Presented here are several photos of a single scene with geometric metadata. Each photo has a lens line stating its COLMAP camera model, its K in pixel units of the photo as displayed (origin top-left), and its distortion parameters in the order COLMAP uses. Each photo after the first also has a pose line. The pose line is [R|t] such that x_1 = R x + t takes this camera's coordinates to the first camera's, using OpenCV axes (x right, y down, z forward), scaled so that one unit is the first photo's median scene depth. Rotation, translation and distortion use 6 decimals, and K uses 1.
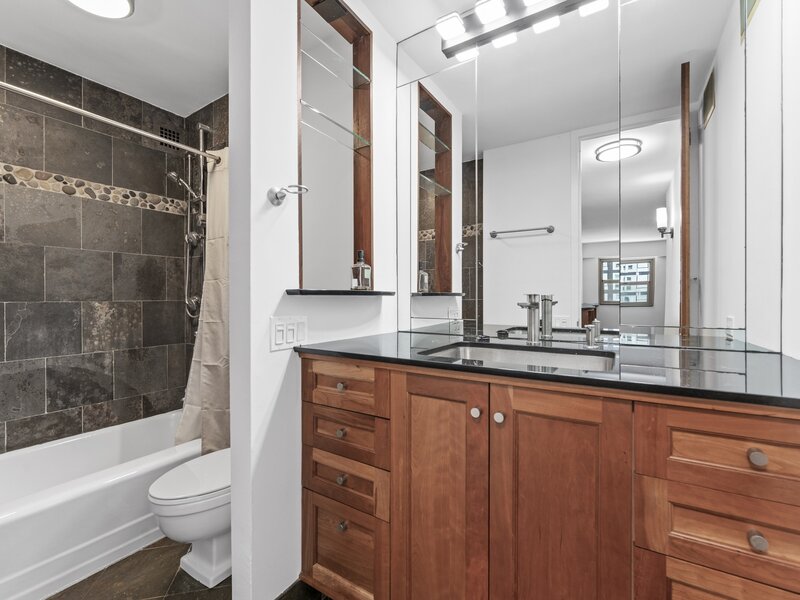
lens RADIAL K [[360.3, 0, 400.0], [0, 360.3, 300.0], [0, 0, 1]] dist [-0.001486, 0.000039]
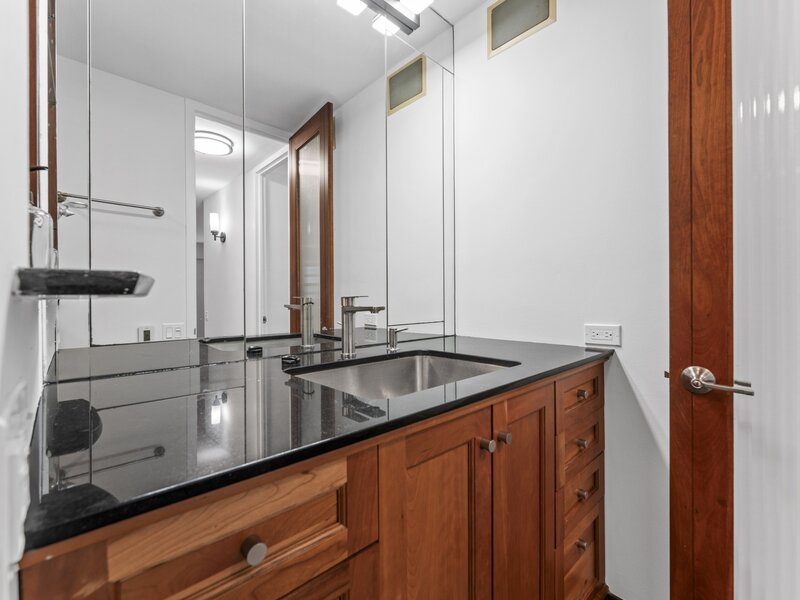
lens RADIAL K [[360.3, 0, 400.0], [0, 360.3, 300.0], [0, 0, 1]] dist [-0.001486, 0.000039]
pose [[0.261537, -0.009037, 0.965151, -0.487242], [0.010615, 0.999923, 0.006486, -0.015483], [-0.965135, 0.008549, 0.261613, 0.784876]]
